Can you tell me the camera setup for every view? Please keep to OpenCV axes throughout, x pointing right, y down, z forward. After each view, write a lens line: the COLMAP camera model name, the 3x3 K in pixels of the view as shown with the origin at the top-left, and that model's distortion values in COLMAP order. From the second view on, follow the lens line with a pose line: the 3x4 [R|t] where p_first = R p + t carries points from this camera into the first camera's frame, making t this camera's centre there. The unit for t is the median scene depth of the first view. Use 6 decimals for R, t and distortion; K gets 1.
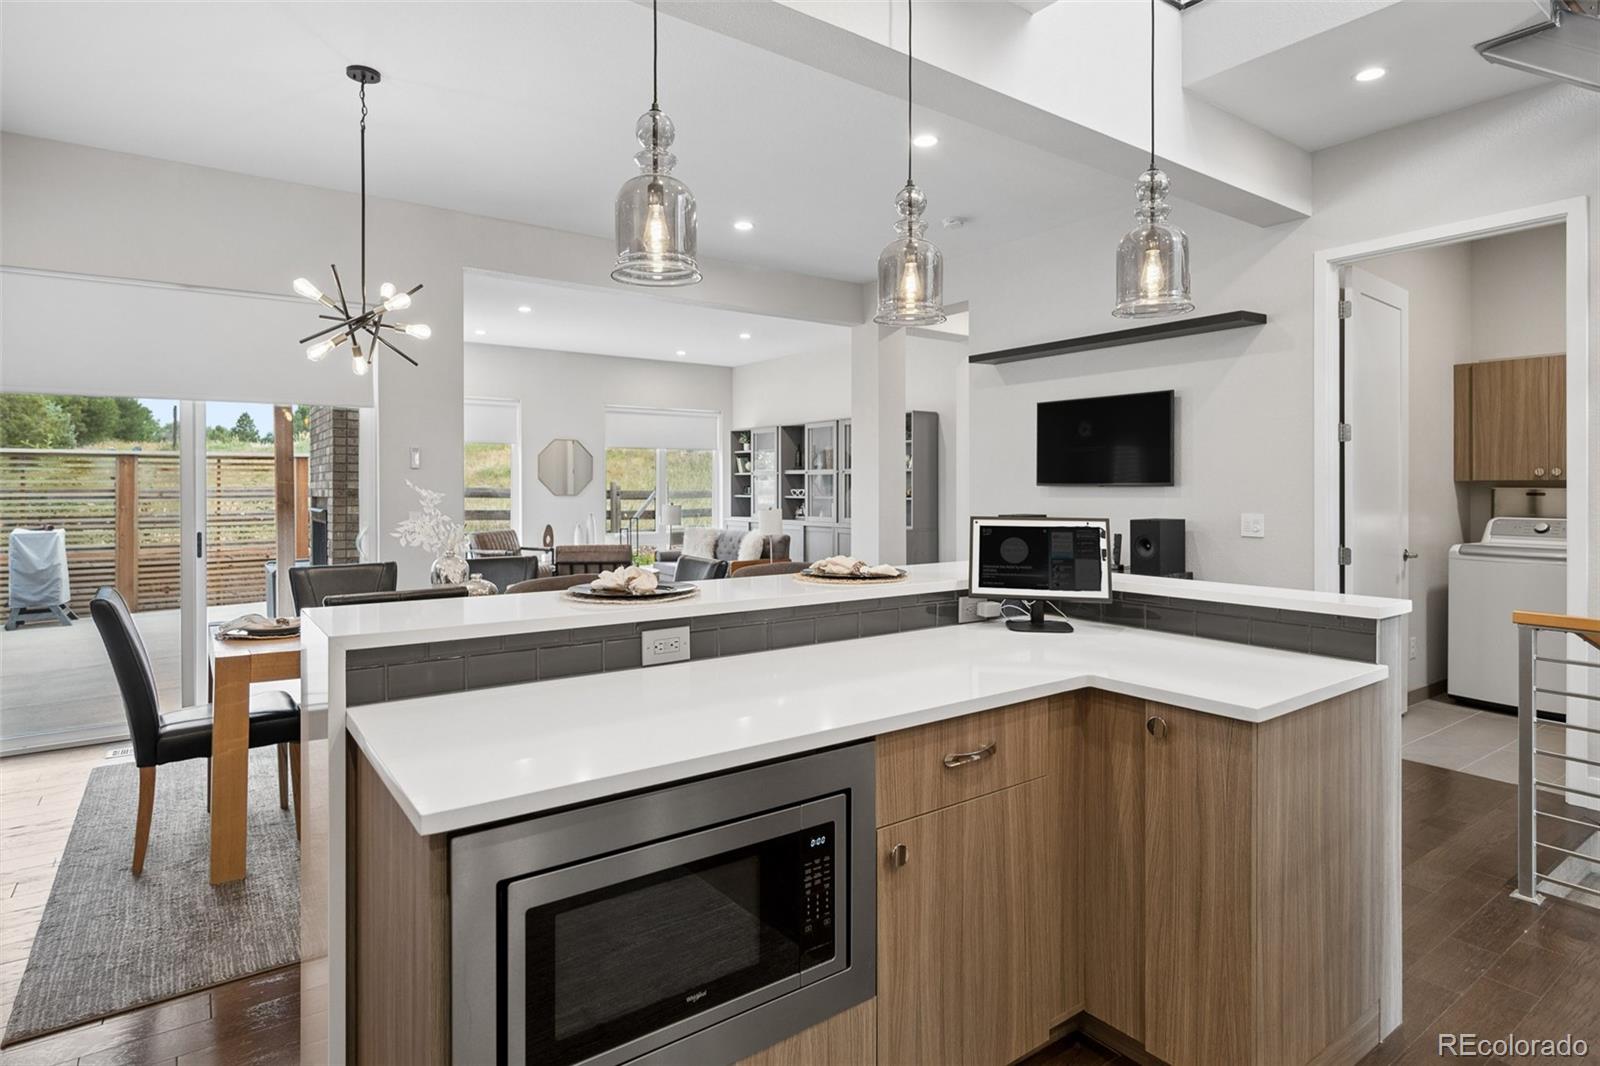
lens RADIAL K [[861.0, 0, 799.4], [0, 861.0, 486.0], [0, 0, 1]] dist [-0.016152, -0.000005]
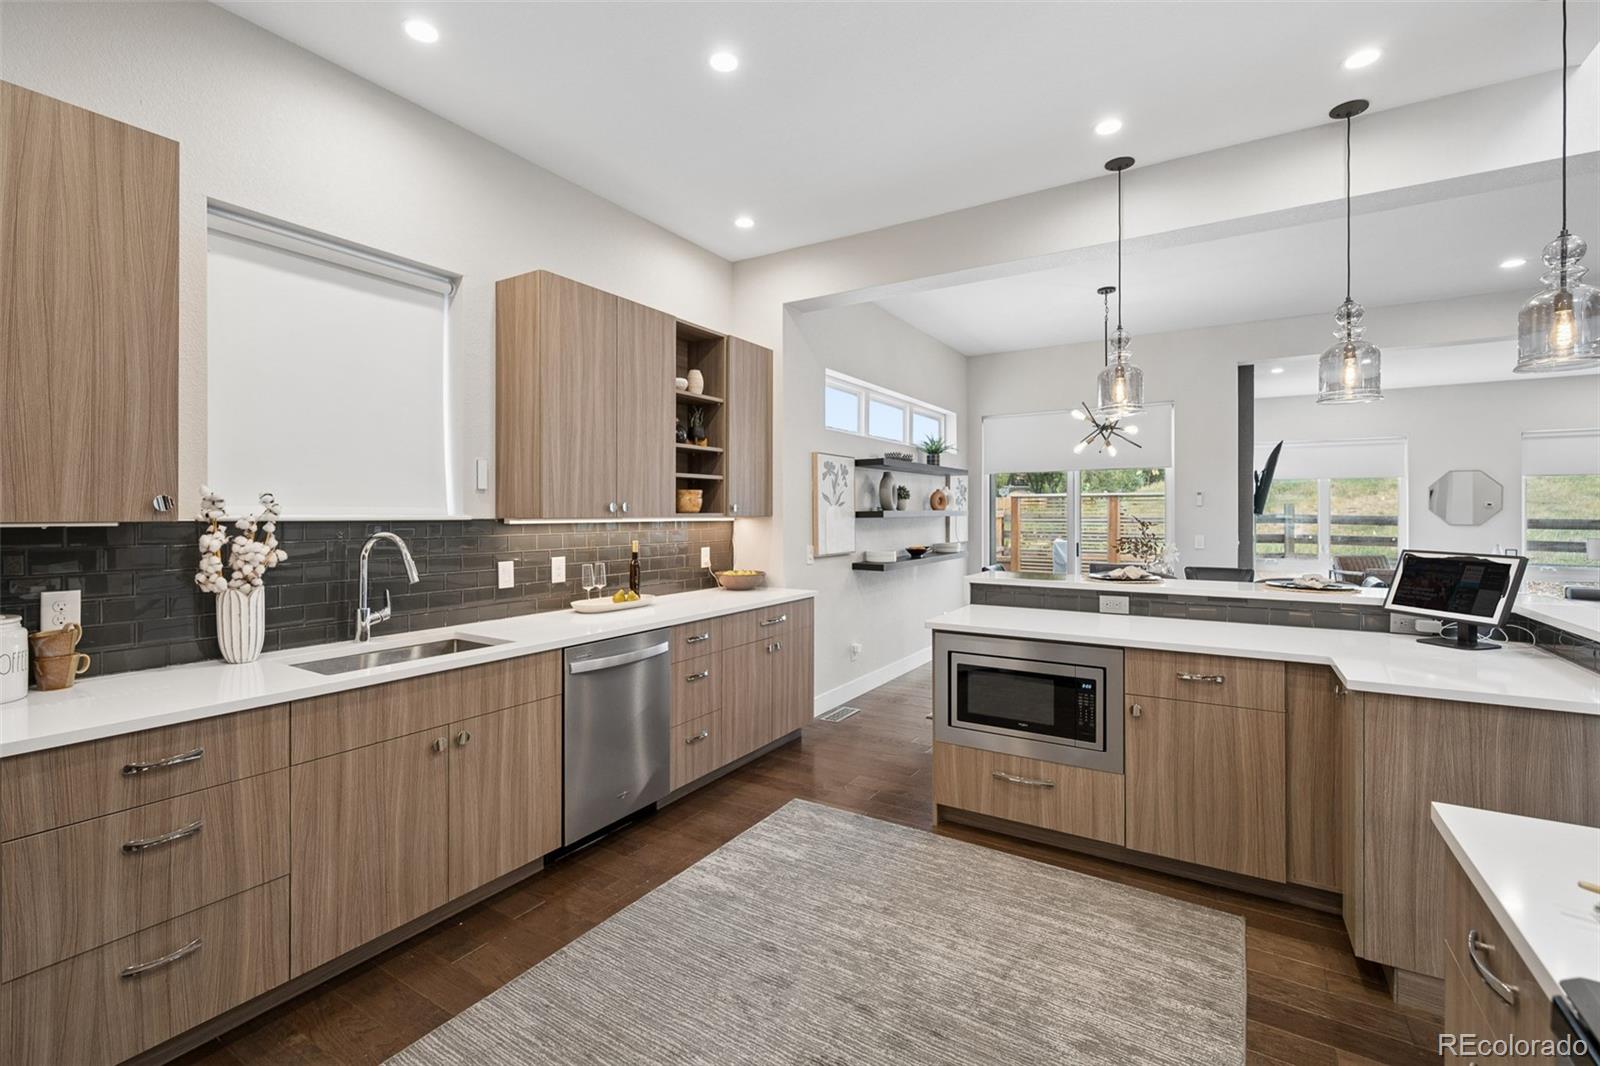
lens RADIAL K [[703.2, 0, 797.0], [0, 703.2, 514.9], [0, 0, 1]] dist [0.000361, -0.000040]
pose [[0.380627, 0.003372, -0.924723, 1.158640], [0.000933, 0.999991, 0.004030, -0.029522], [0.924728, -0.002397, 0.380620, -0.312526]]
